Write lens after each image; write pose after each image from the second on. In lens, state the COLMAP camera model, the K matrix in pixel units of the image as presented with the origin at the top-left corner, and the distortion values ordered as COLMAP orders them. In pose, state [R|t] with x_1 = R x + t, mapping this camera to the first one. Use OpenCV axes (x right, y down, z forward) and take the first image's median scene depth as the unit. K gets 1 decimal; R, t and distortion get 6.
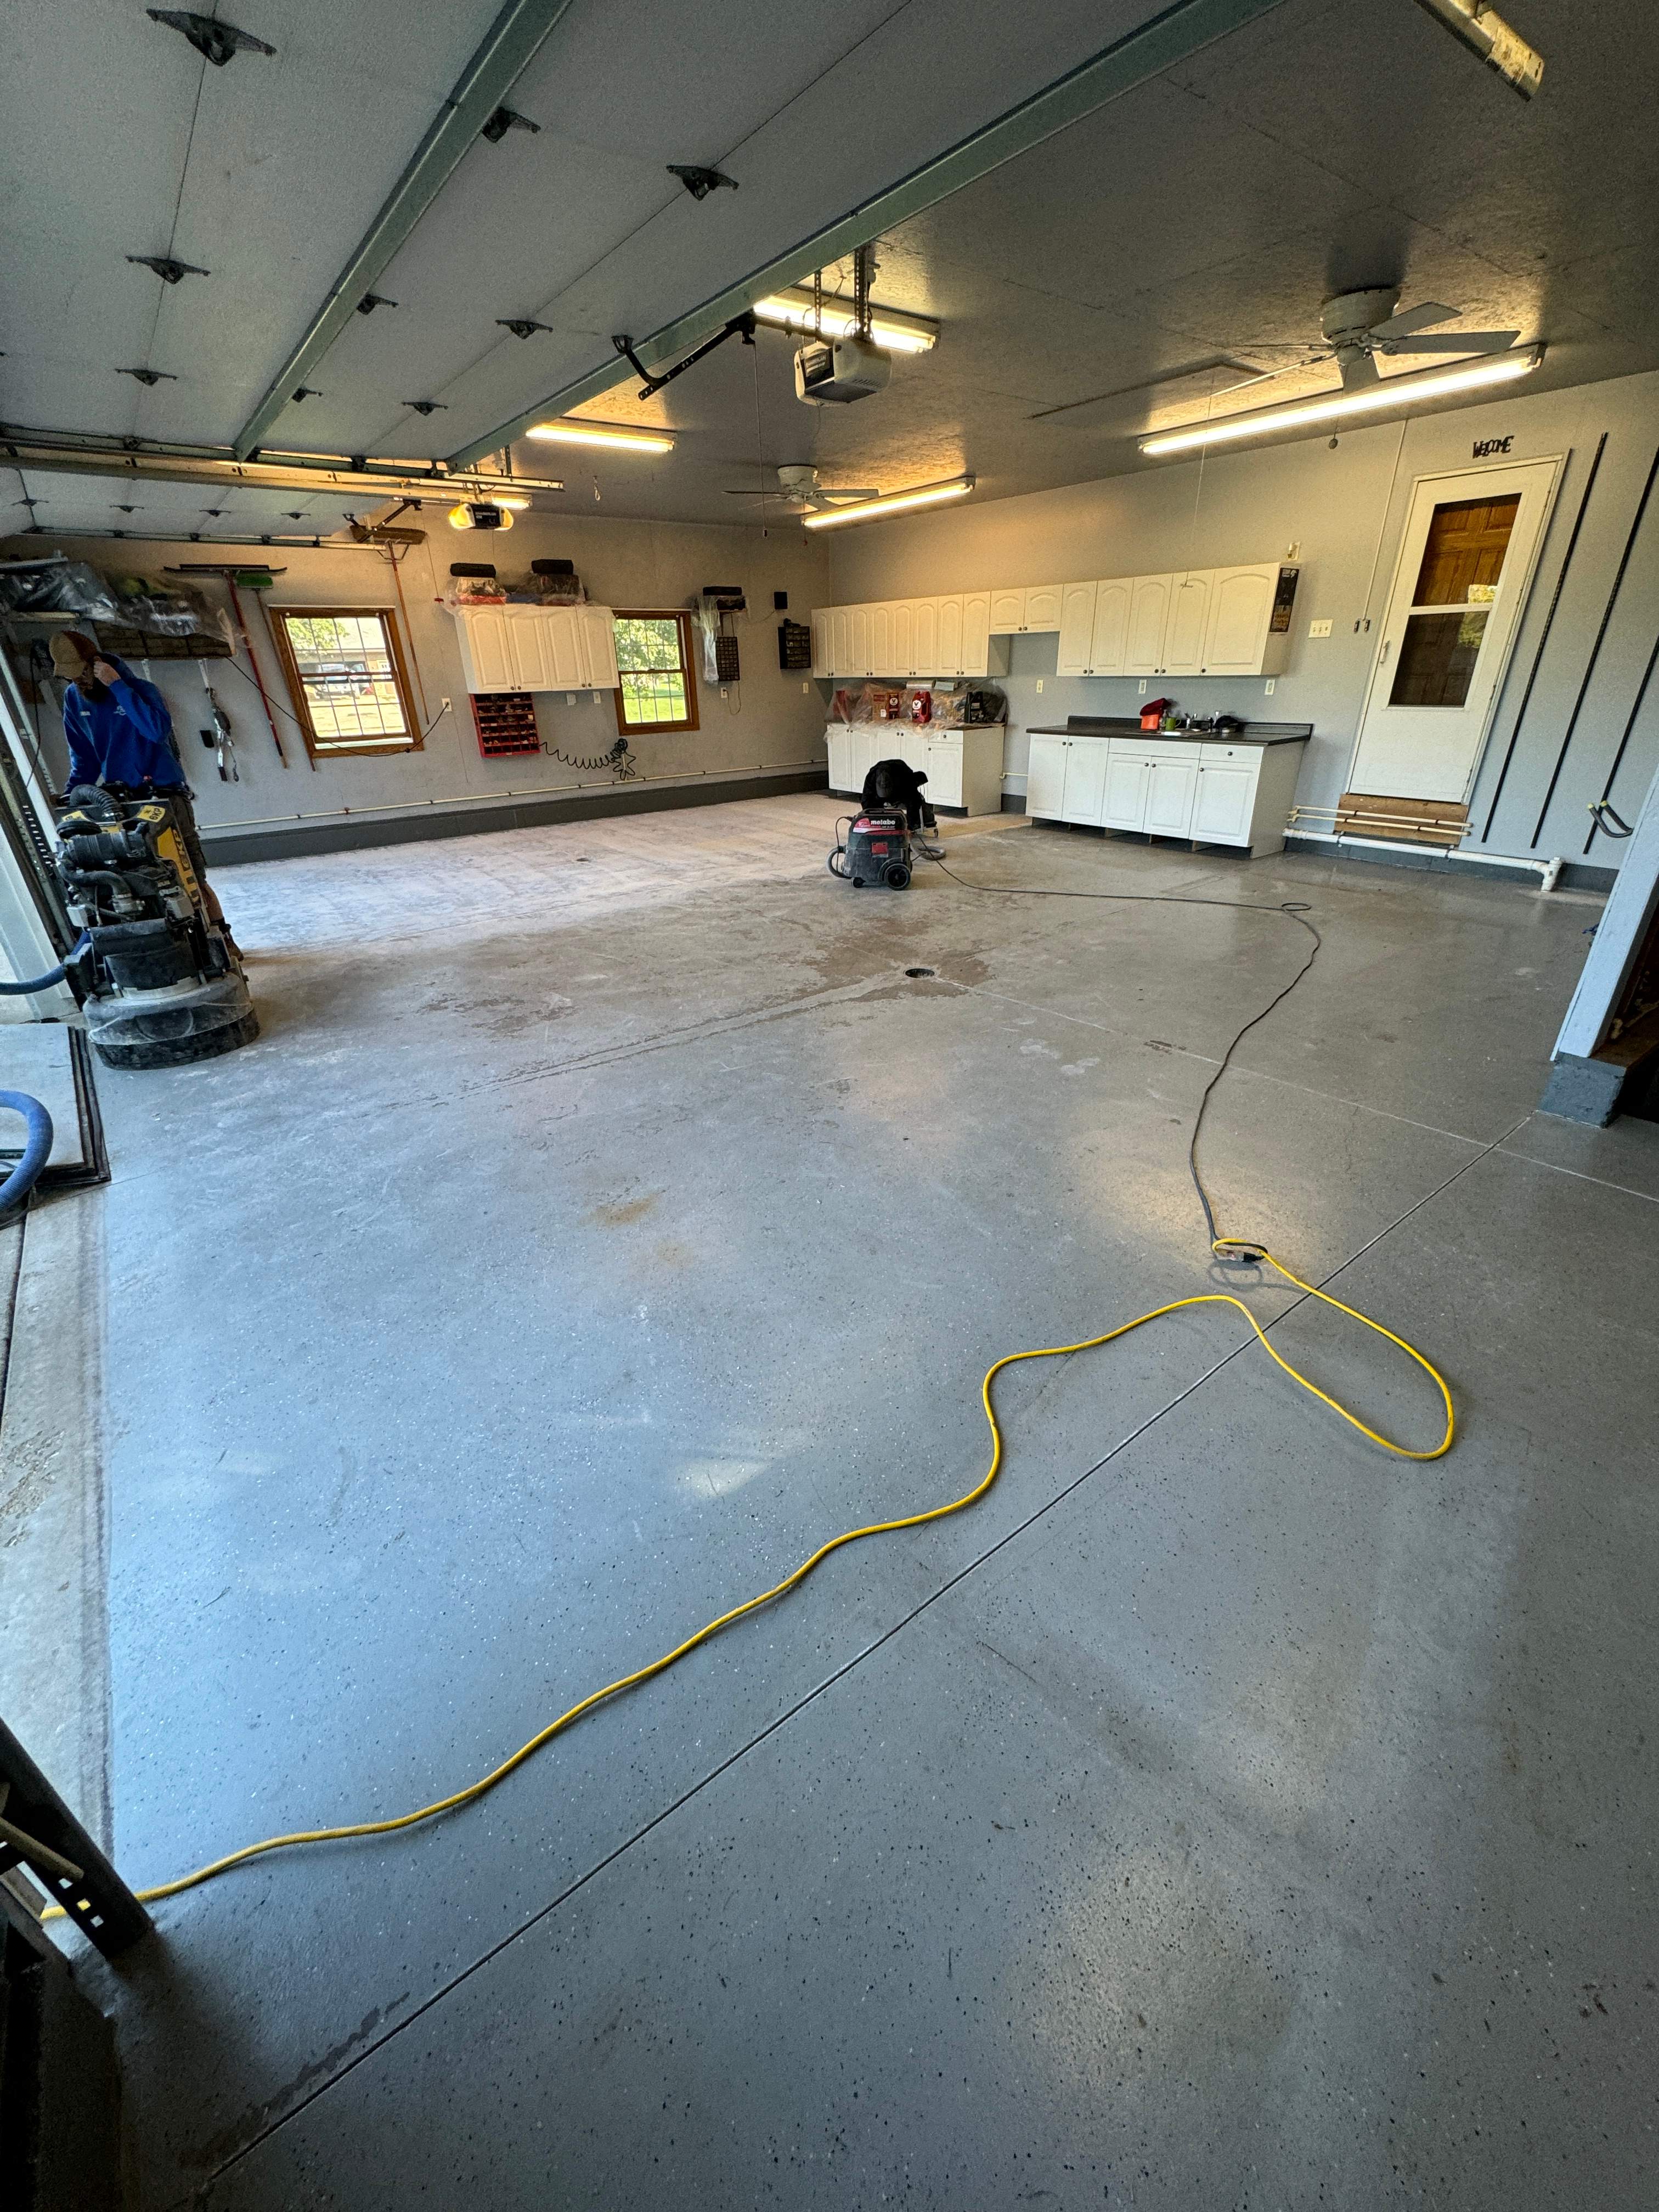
lens RADIAL K [[881.0, 0, 835.2], [0, 881.0, 1106.2], [0, 0, 1]] dist [-0.002455, 0.000575]
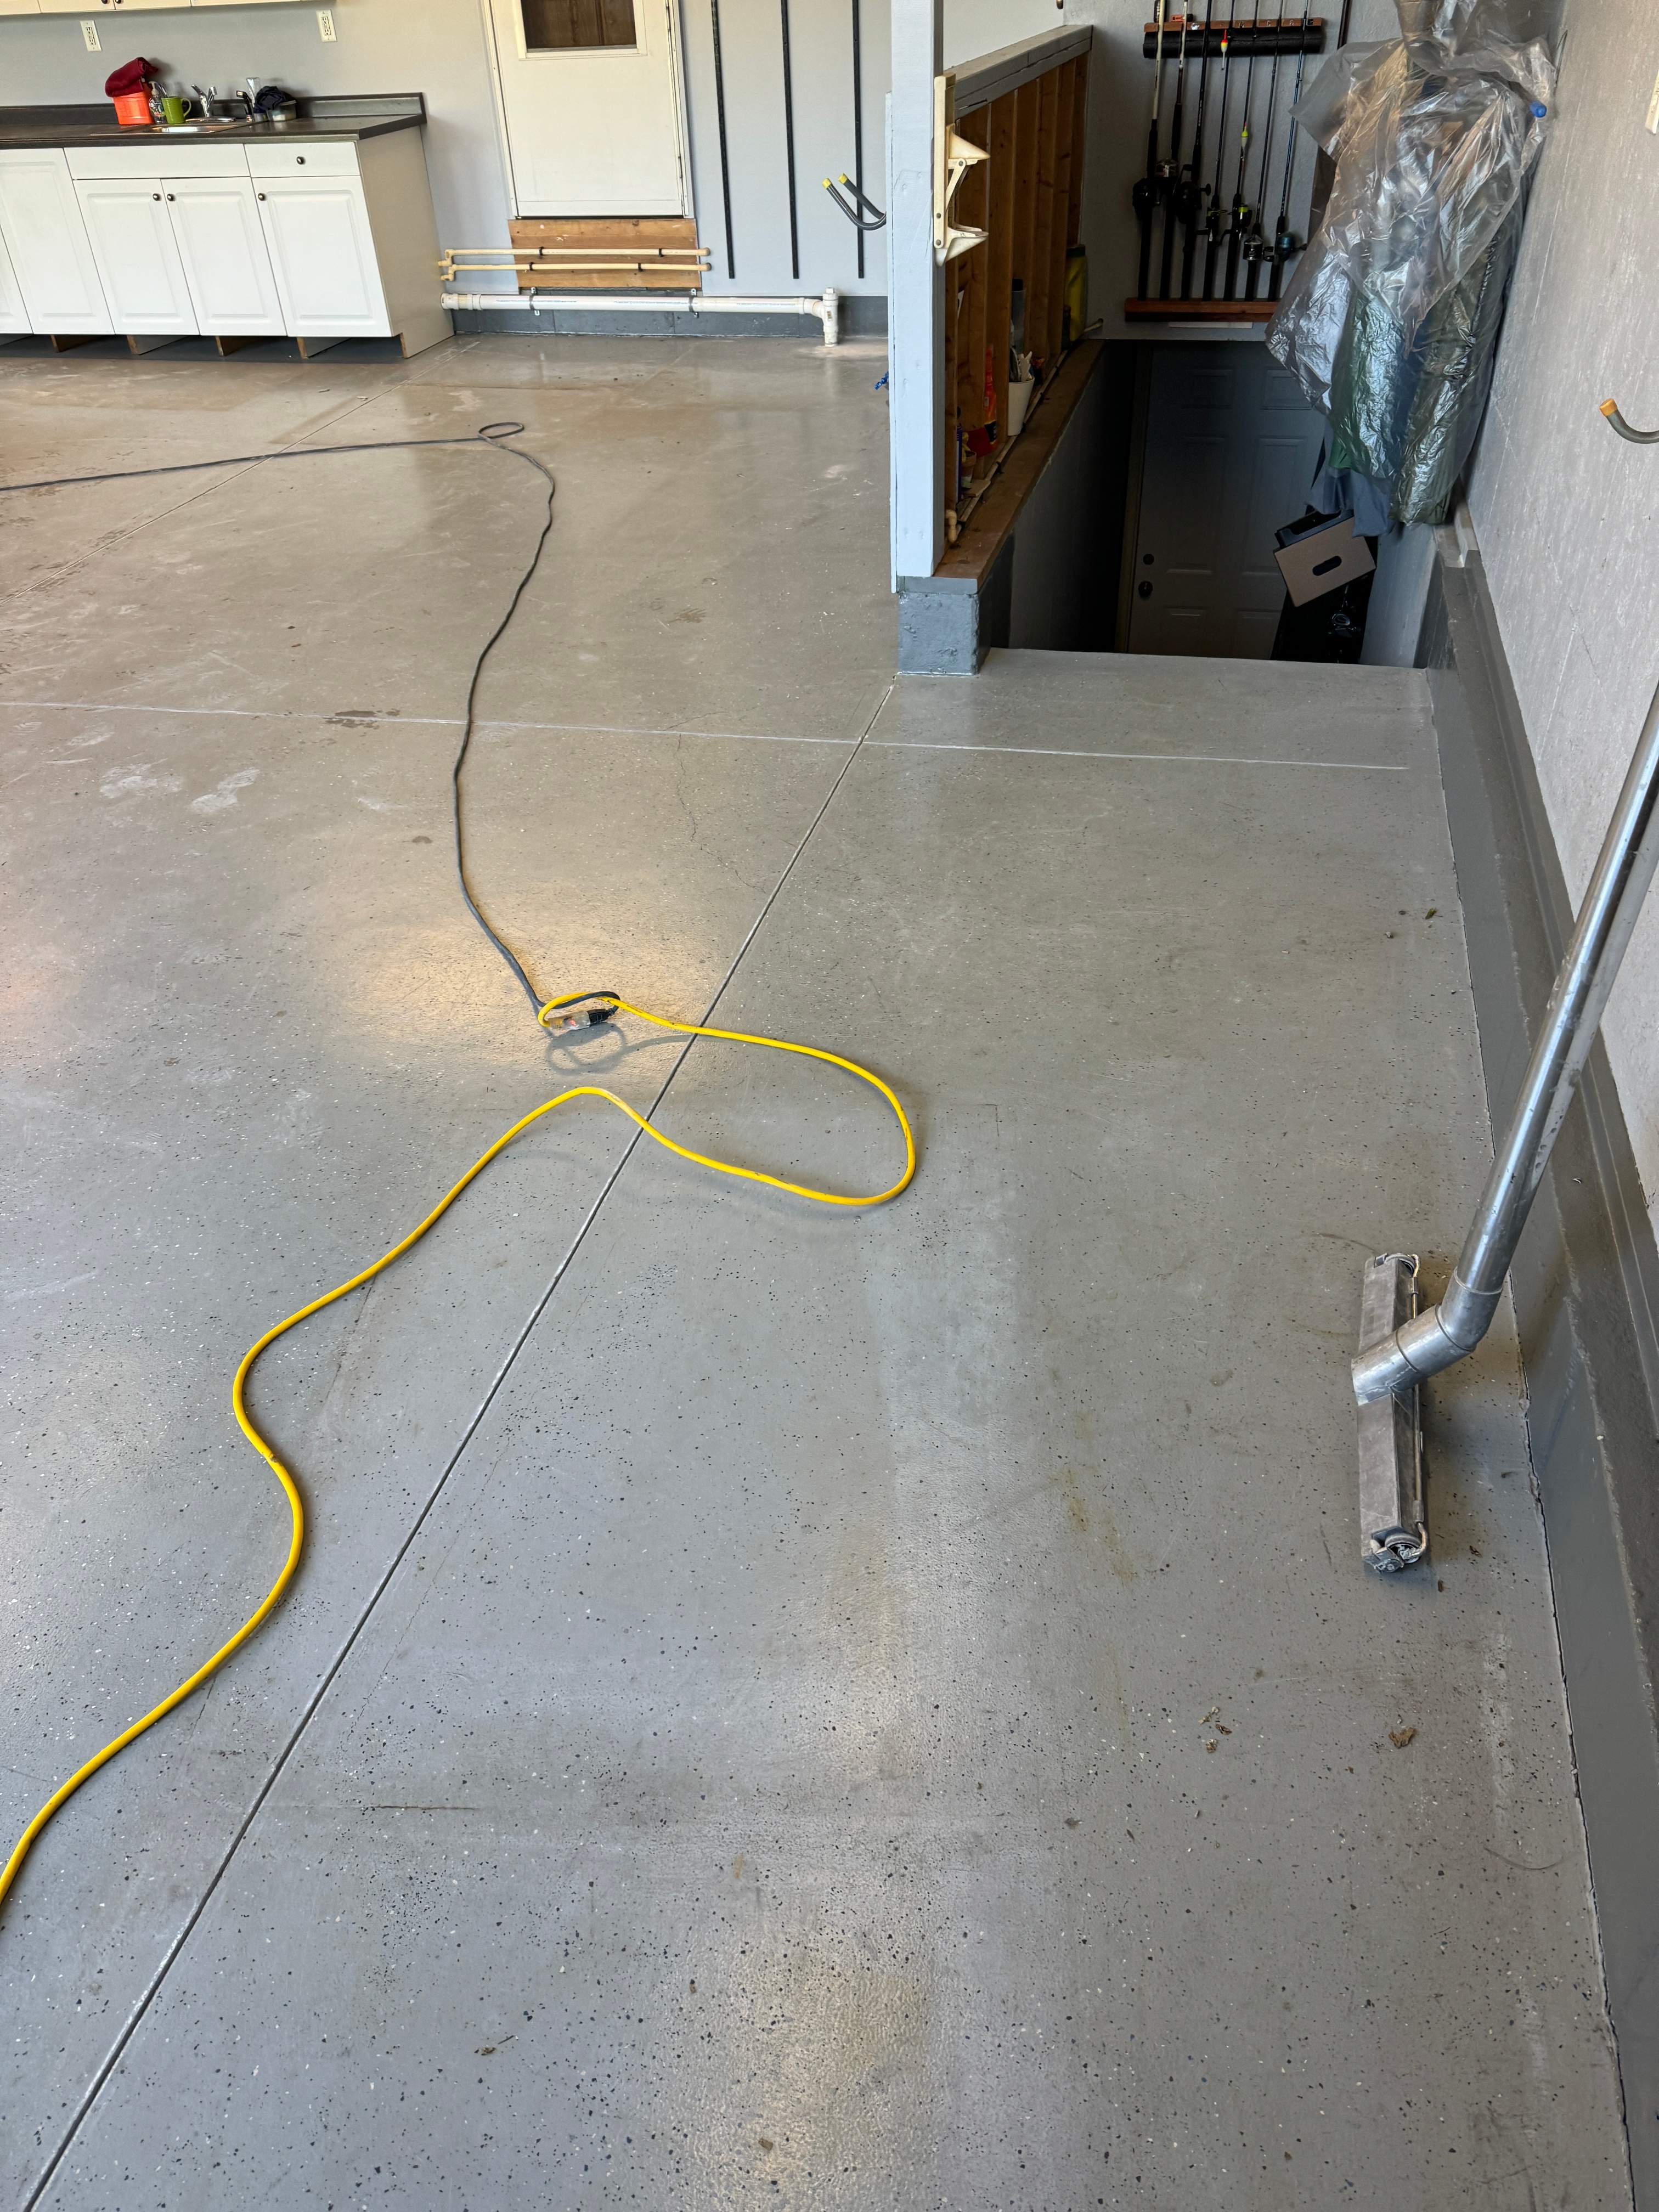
lens RADIAL K [[1549.9, 0, 822.2], [0, 1549.9, 1097.7], [0, 0, 1]] dist [0.051010, -0.064984]
pose [[0.787115, -0.369500, 0.493883, 0.014900], [0.294099, 0.928656, 0.226062, 0.010041], [-0.542177, -0.032687, 0.839628, 0.003587]]
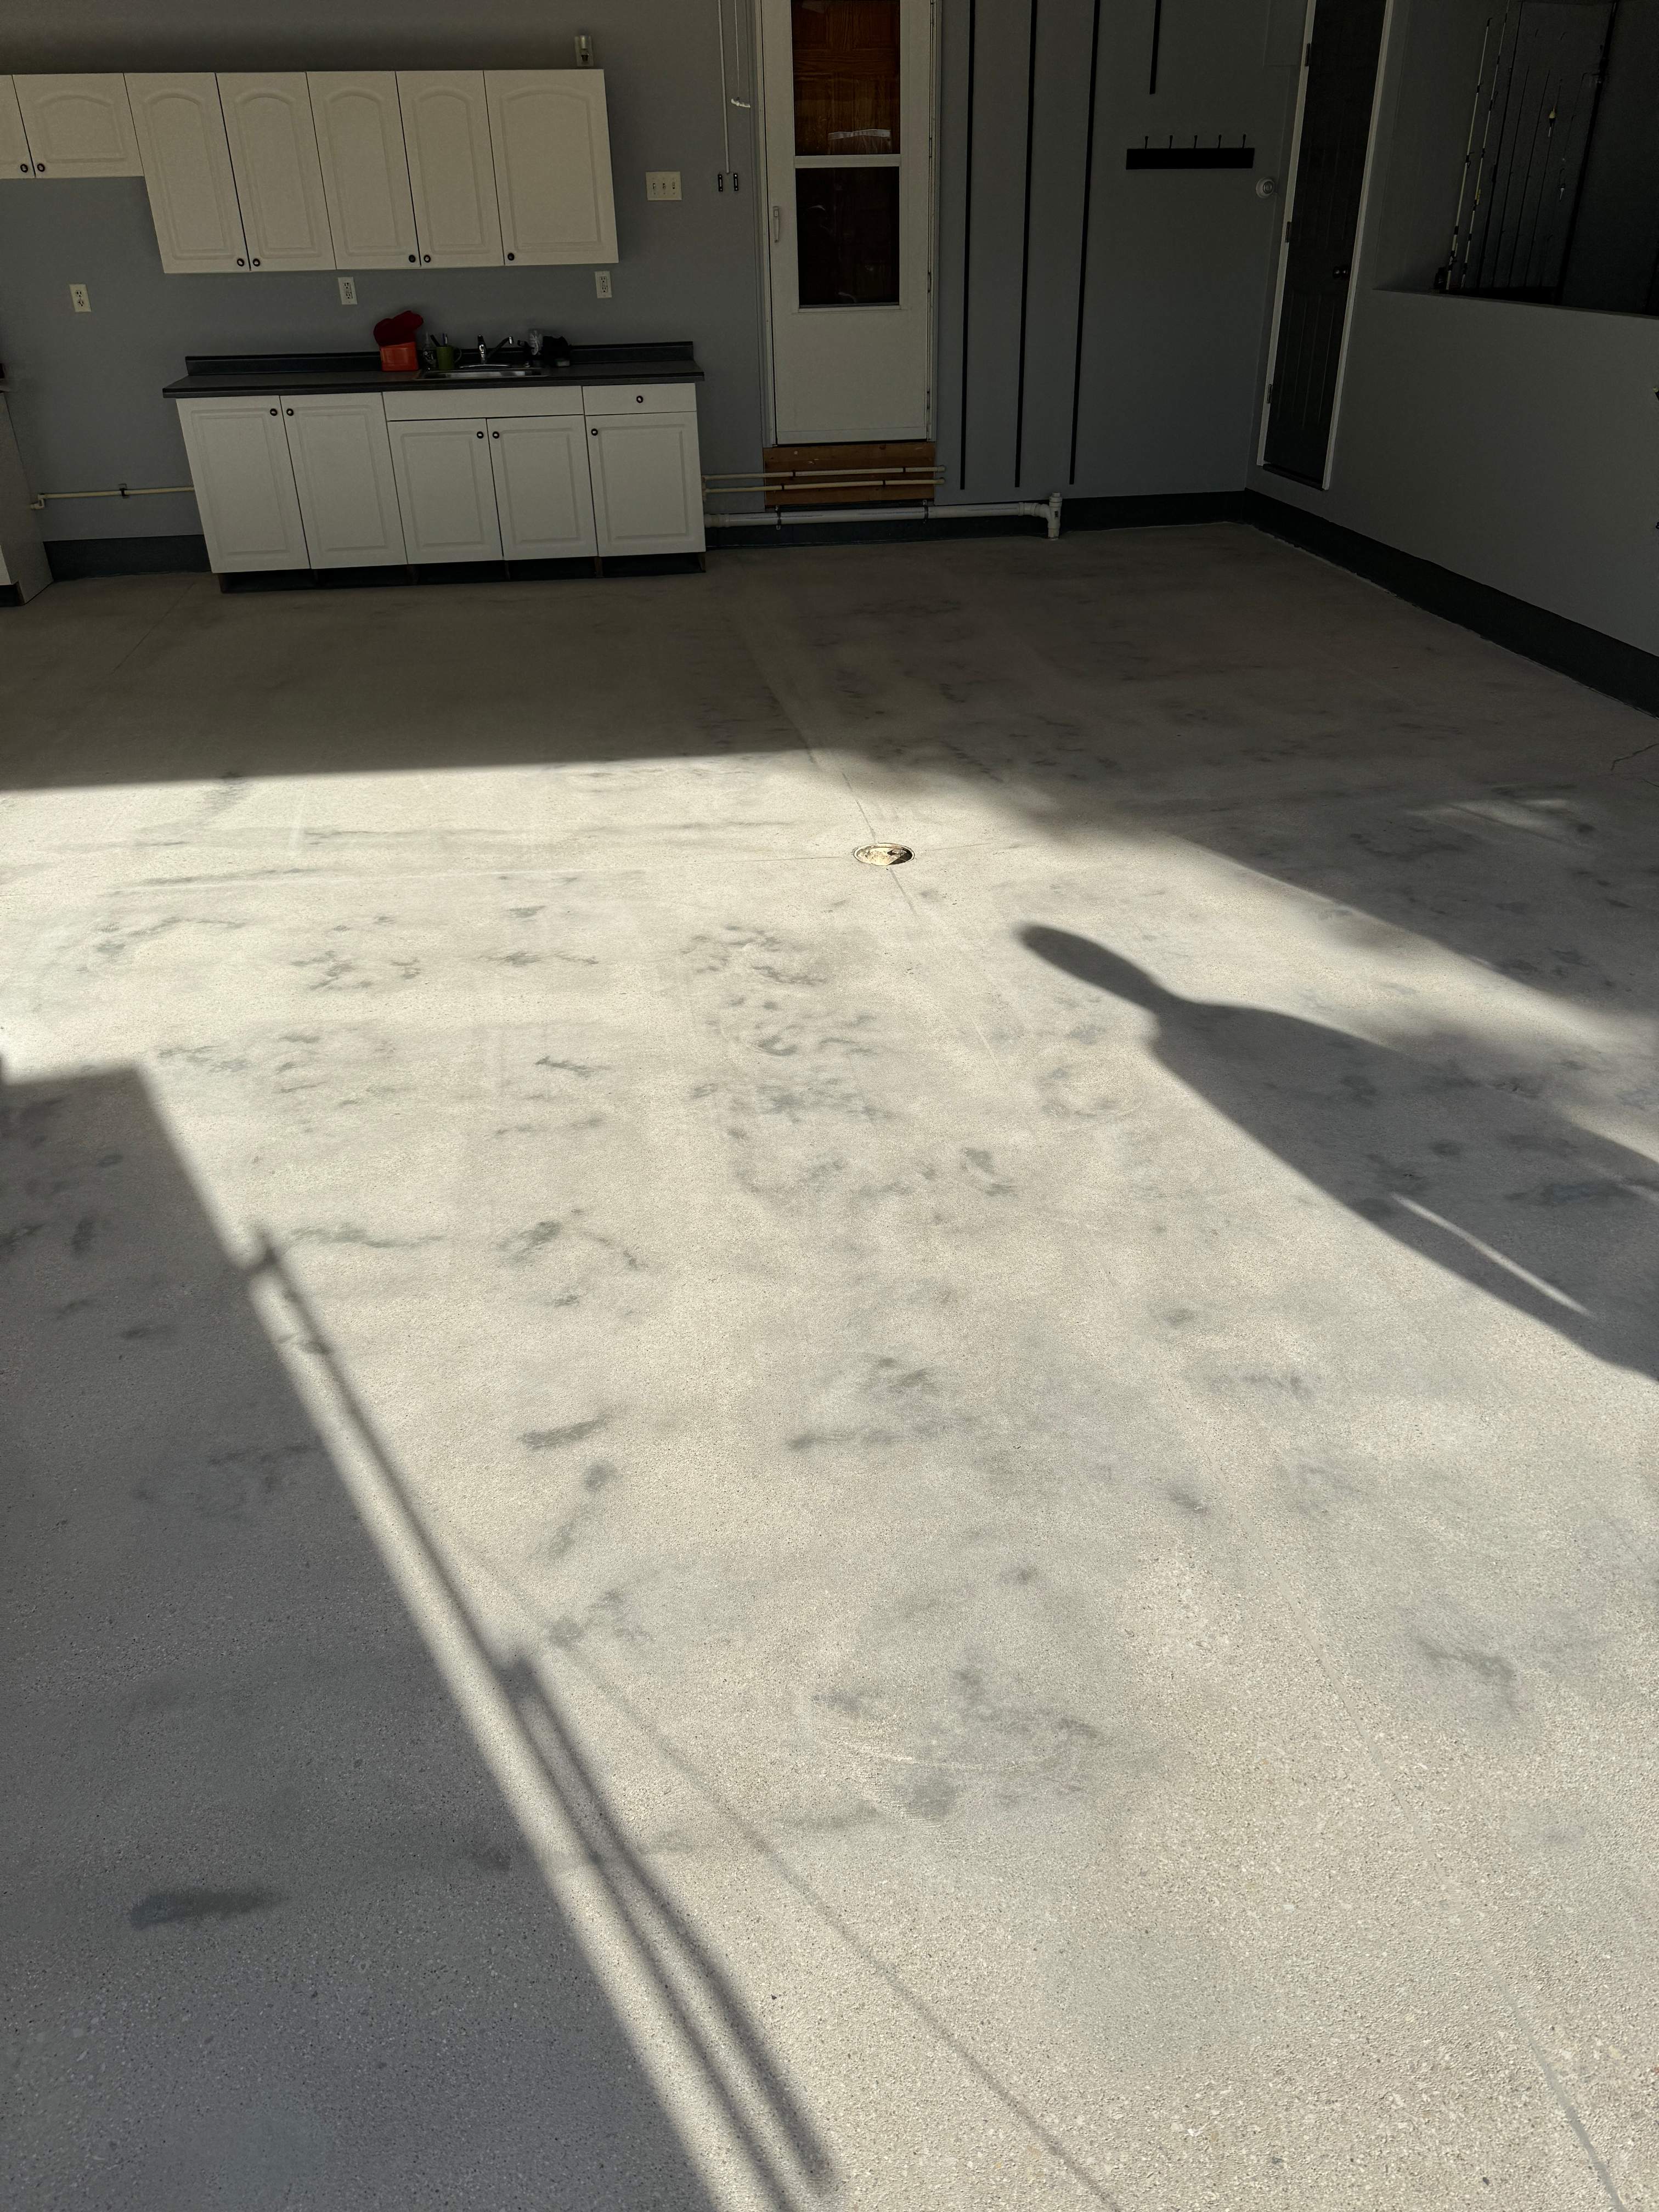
lens RADIAL K [[1549.9, 0, 841.5], [0, 1549.9, 1106.2], [0, 0, 1]] dist [0.051010, -0.064984]
pose [[0.474649, -0.426894, 0.769721, -0.497583], [0.399875, 0.883636, 0.243489, -0.182637], [-0.784097, 0.192220, 0.590121, 0.365362]]
